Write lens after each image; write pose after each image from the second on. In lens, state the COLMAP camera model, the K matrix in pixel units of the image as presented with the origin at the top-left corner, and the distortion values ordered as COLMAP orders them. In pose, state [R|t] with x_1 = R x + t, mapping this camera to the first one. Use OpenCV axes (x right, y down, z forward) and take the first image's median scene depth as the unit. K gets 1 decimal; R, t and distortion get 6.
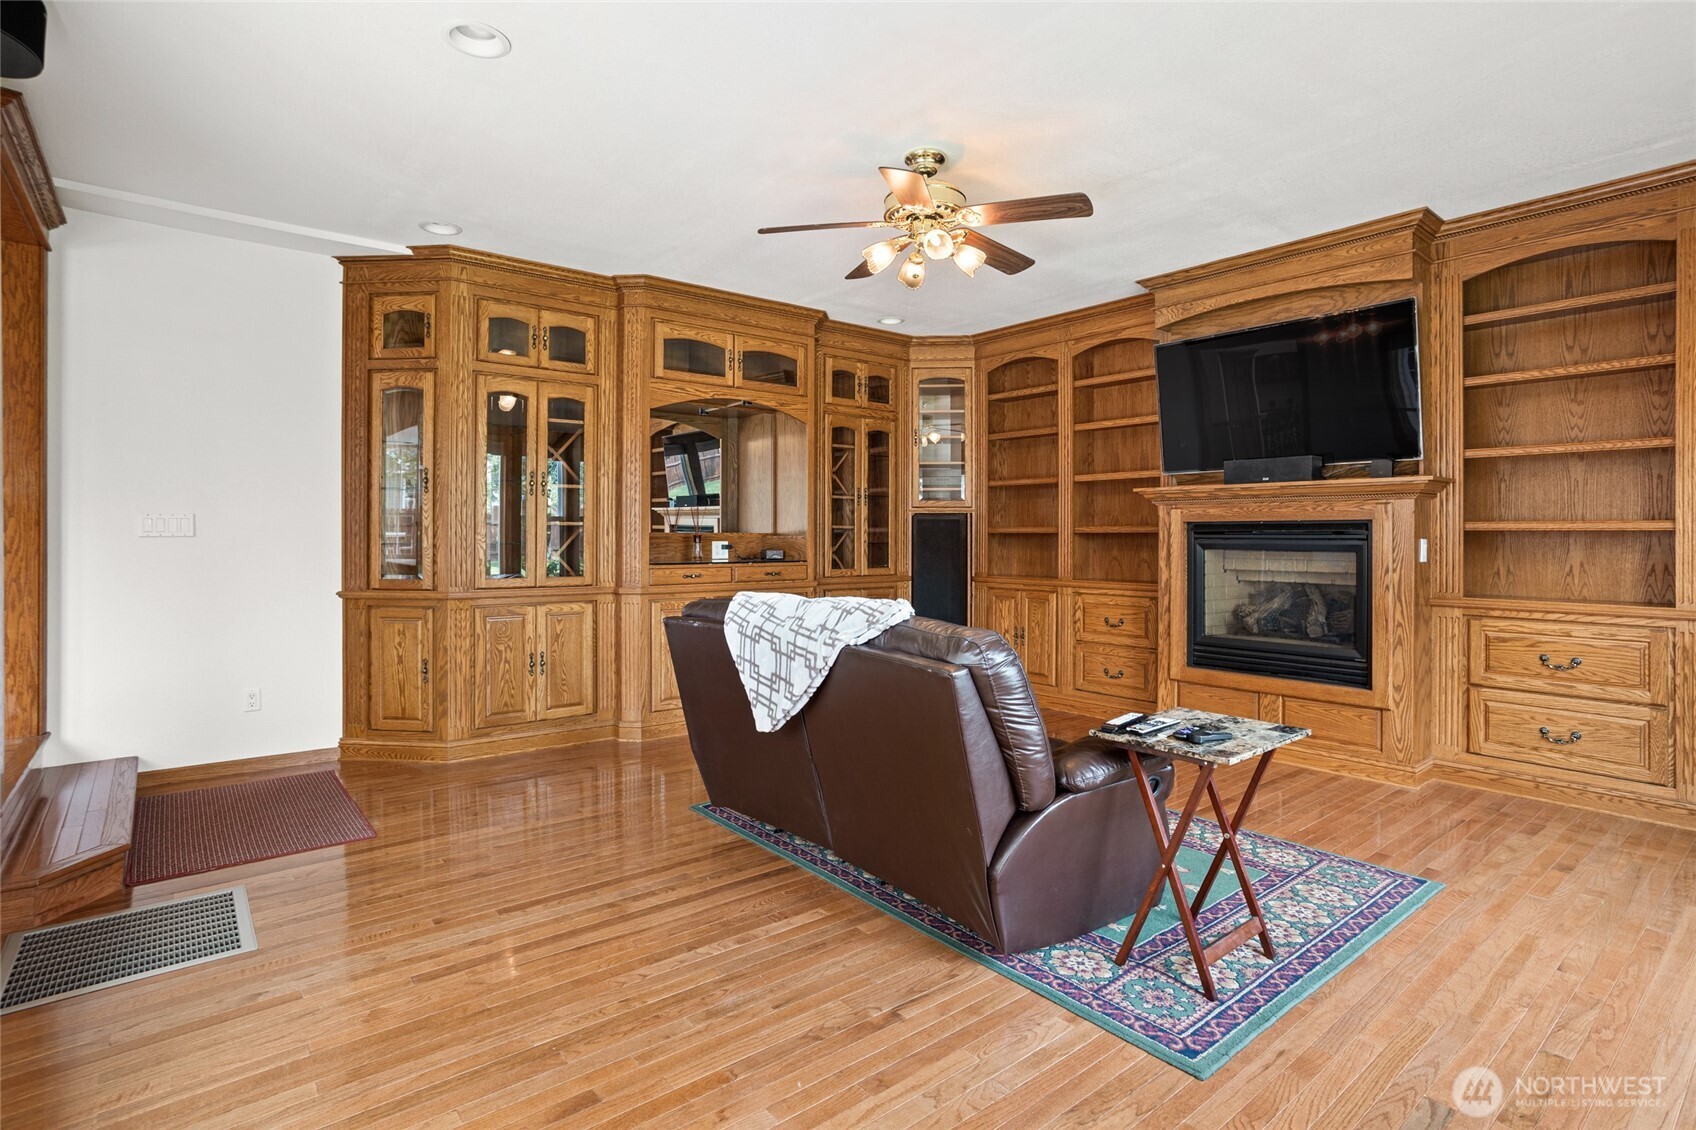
lens RADIAL K [[845.0, 0, 838.6], [0, 845.0, 535.2], [0, 0, 1]] dist [-0.031713, 0.024528]
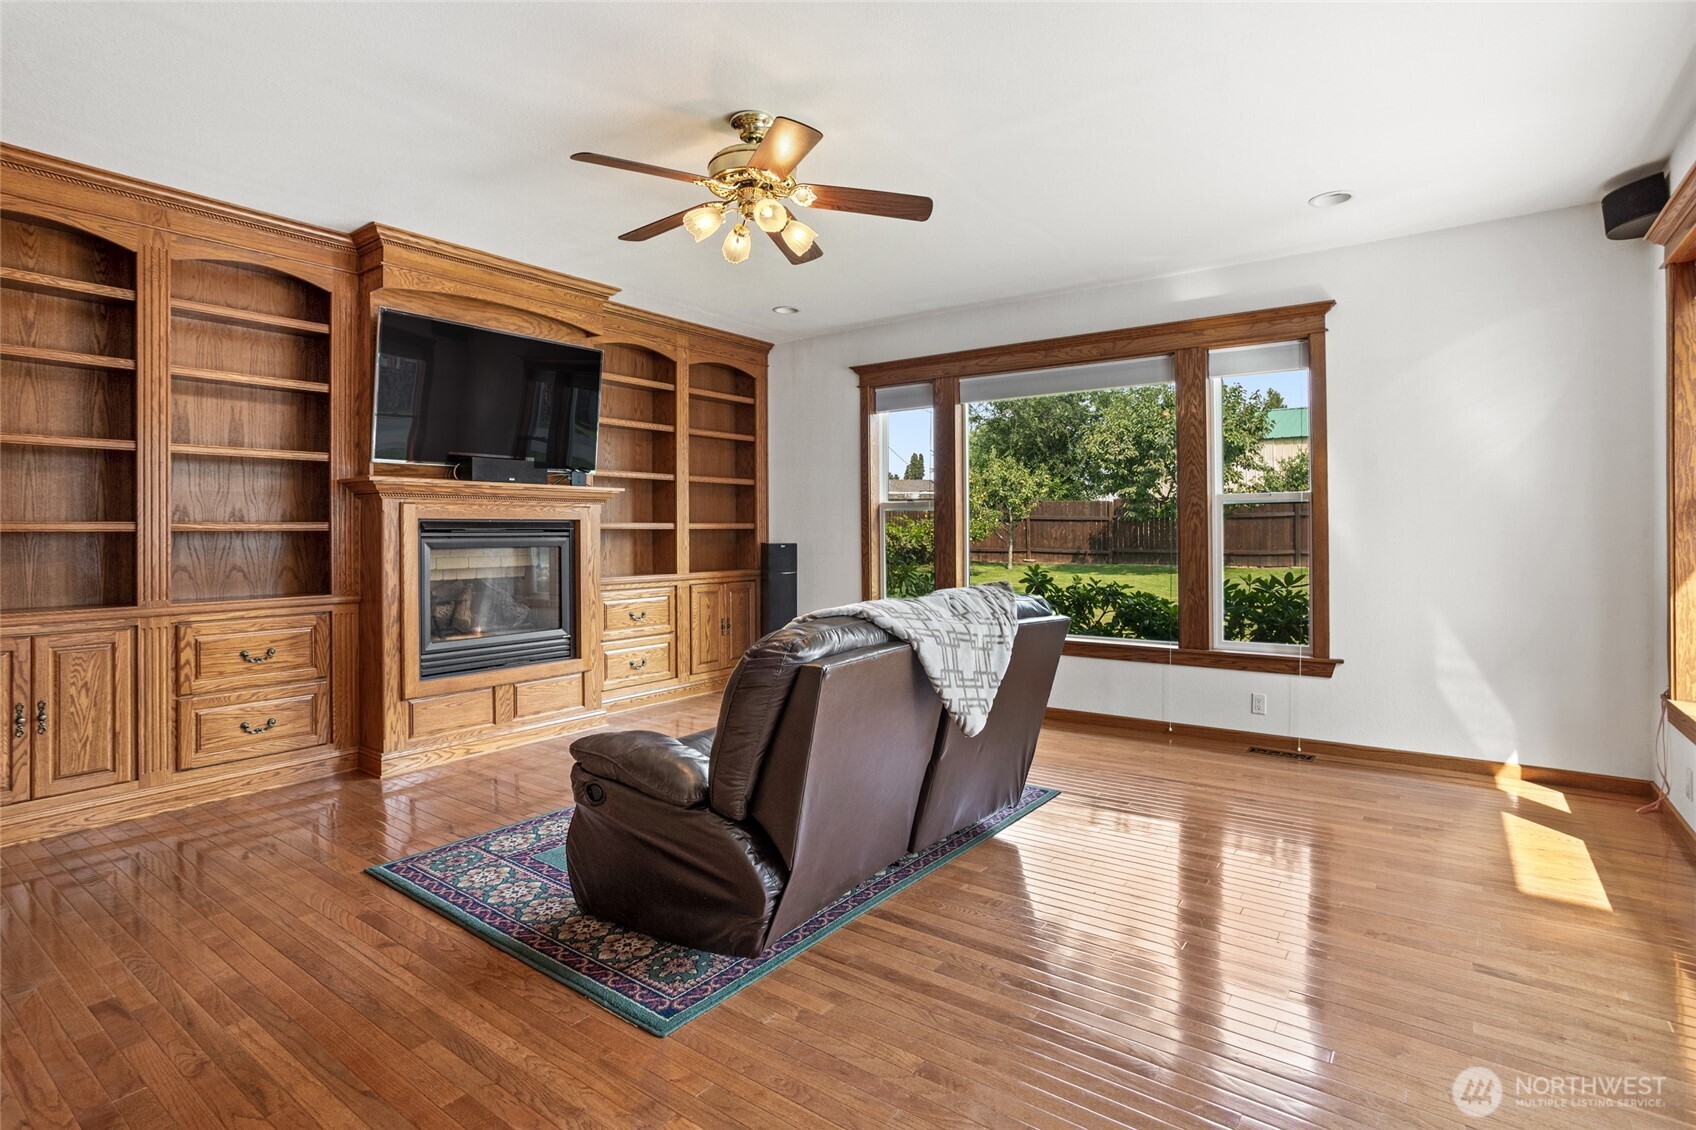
lens RADIAL K [[845.0, 0, 838.6], [0, 845.0, 535.2], [0, 0, 1]] dist [-0.031713, 0.024528]
pose [[-0.250273, -0.002829, 0.968171, -0.688293], [0.004221, 0.999983, 0.004013, -0.000187], [-0.968166, 0.005091, -0.250257, 0.972678]]
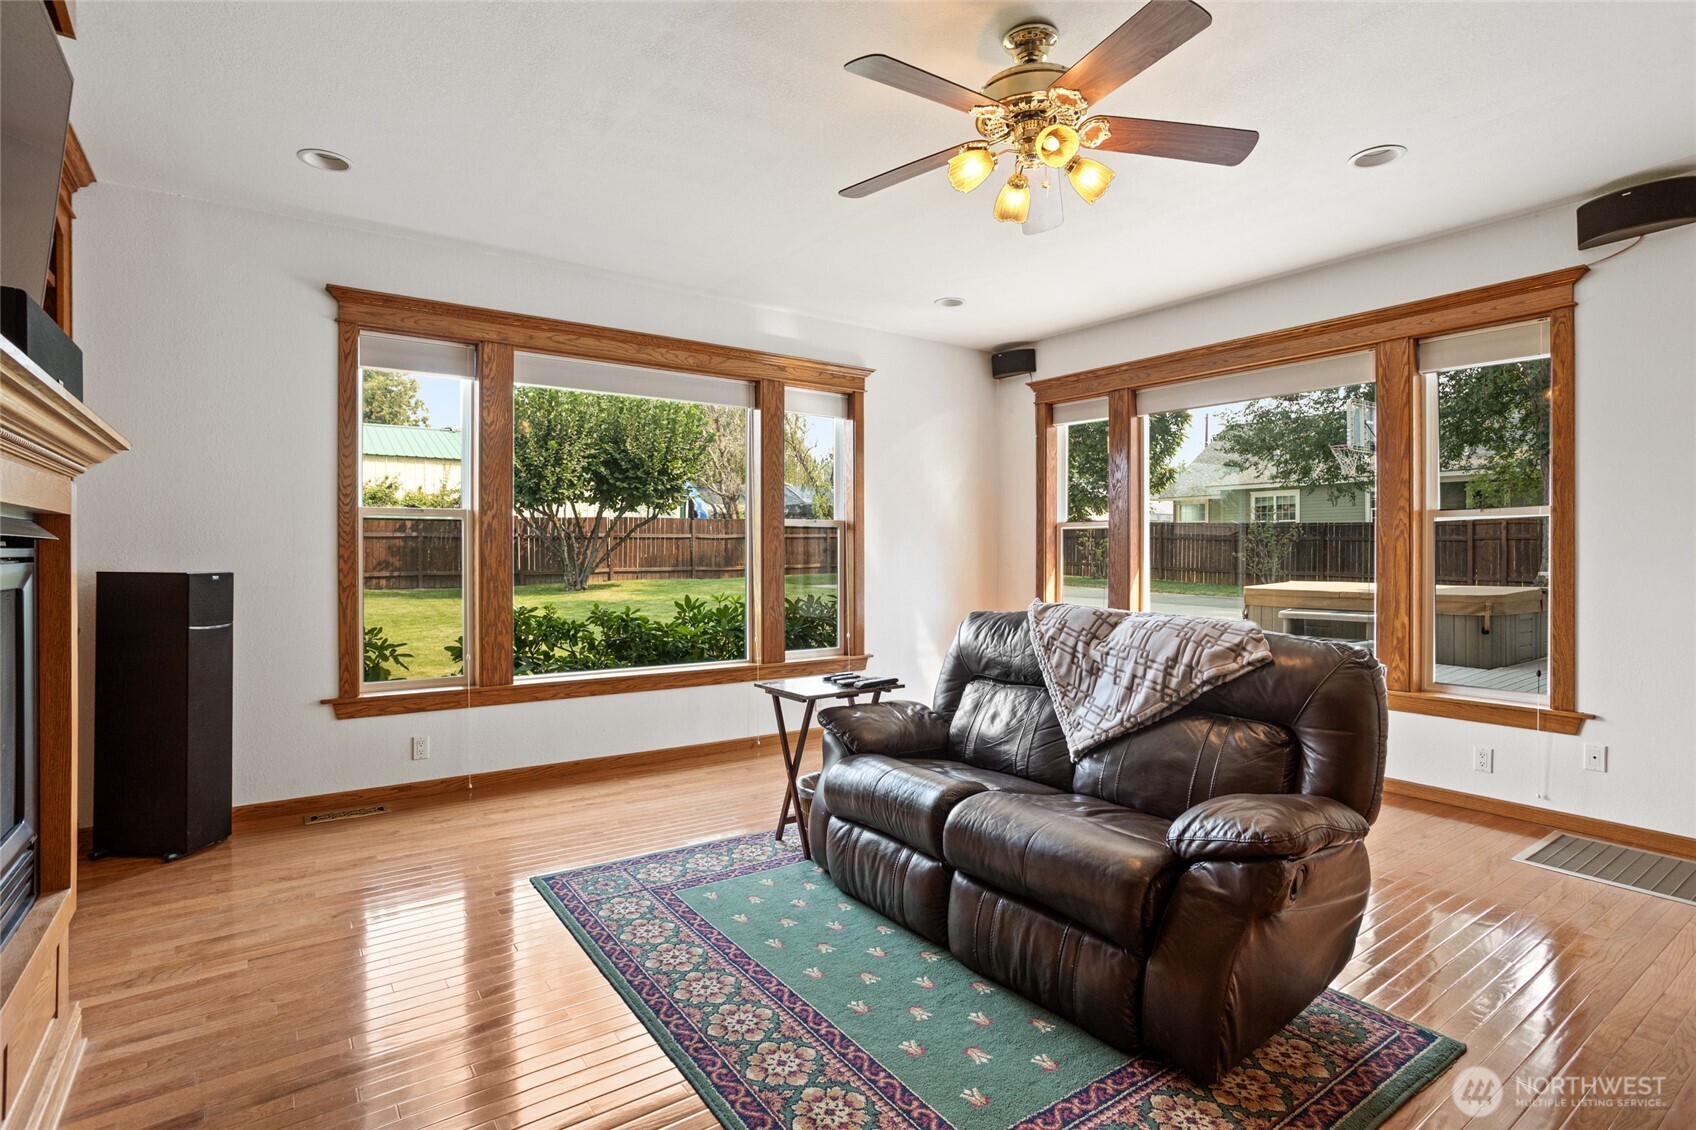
lens RADIAL K [[852.2, 0, 841.0], [0, 852.2, 555.9], [0, 0, 1]] dist [-0.048985, 0.027956]
pose [[-0.998576, 0.017747, 0.050319, 0.197519], [0.017347, 0.999815, -0.008359, 0.019486], [-0.050458, -0.007475, -0.998698, 1.474818]]
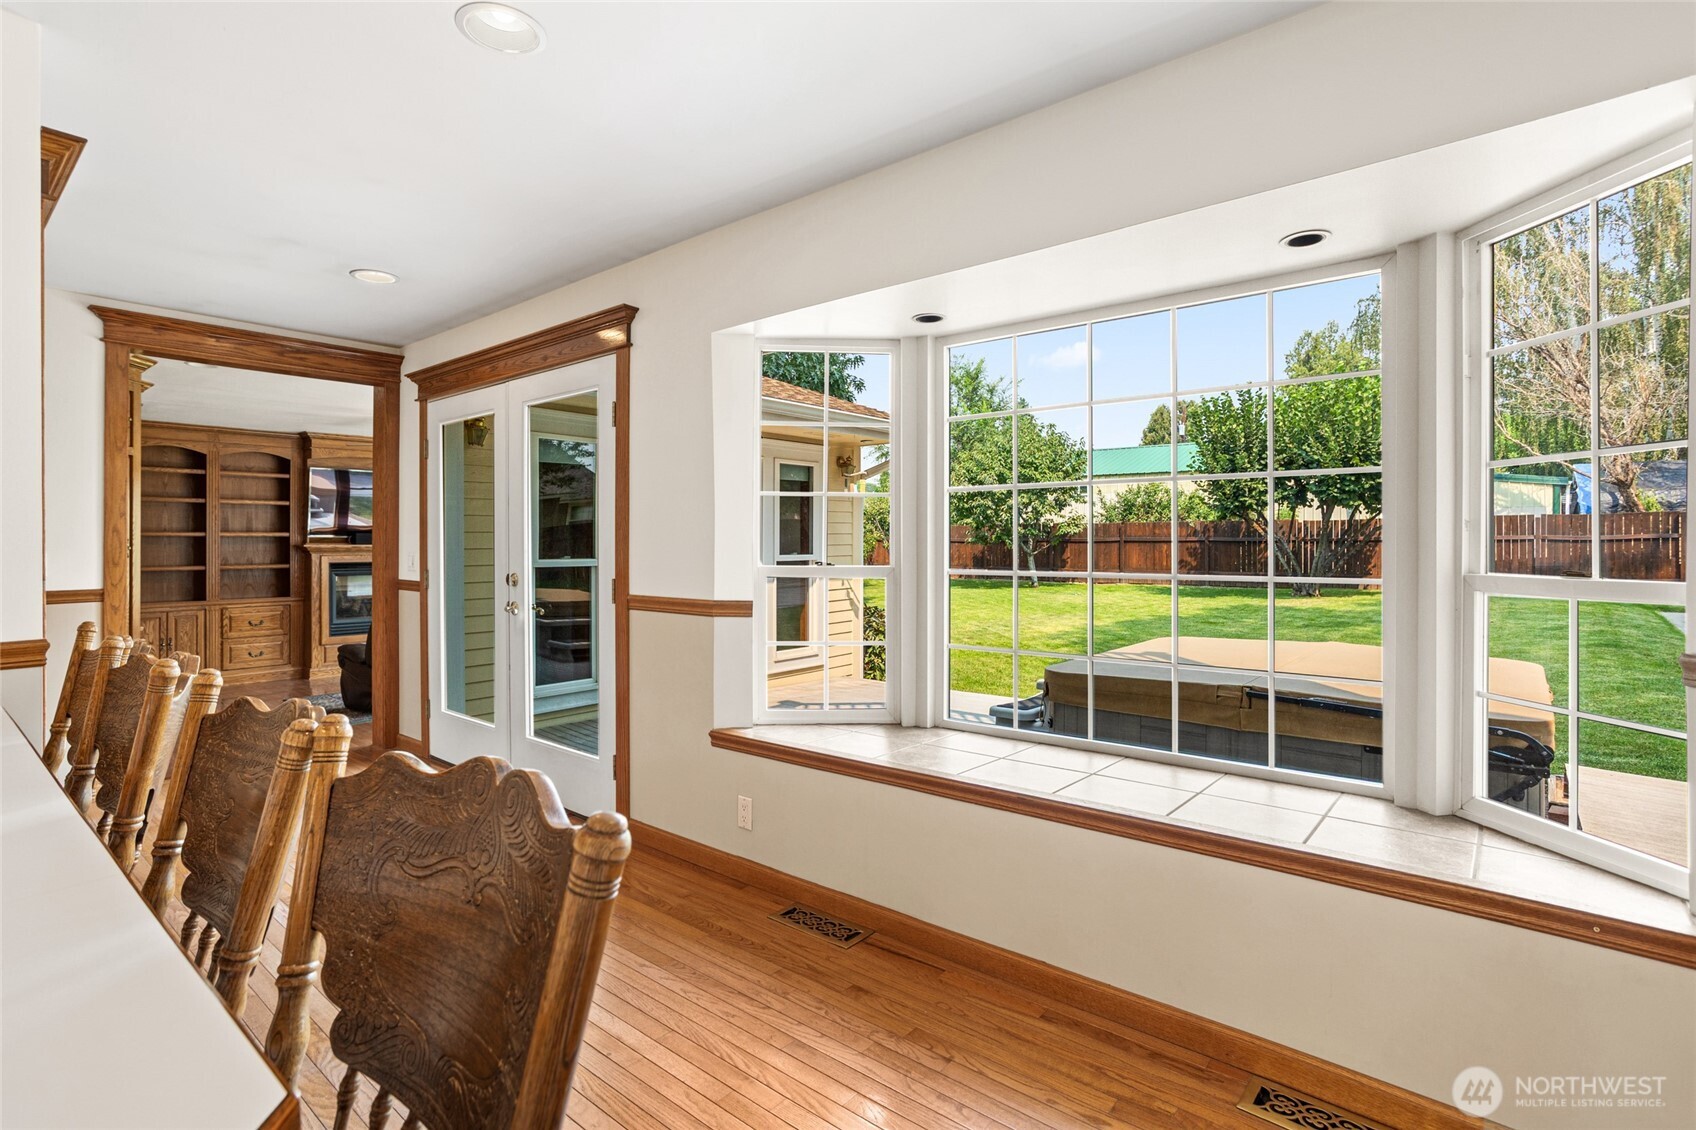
lens RADIAL K [[828.2, 0, 836.1], [0, 828.2, 551.1], [0, 0, 1]] dist [-0.044046, 0.022135]
pose [[-0.197984, -0.003897, 0.980198, -2.046491], [0.002432, 0.999987, 0.004466, -0.058985], [-0.980202, 0.003268, -0.197972, 0.279129]]
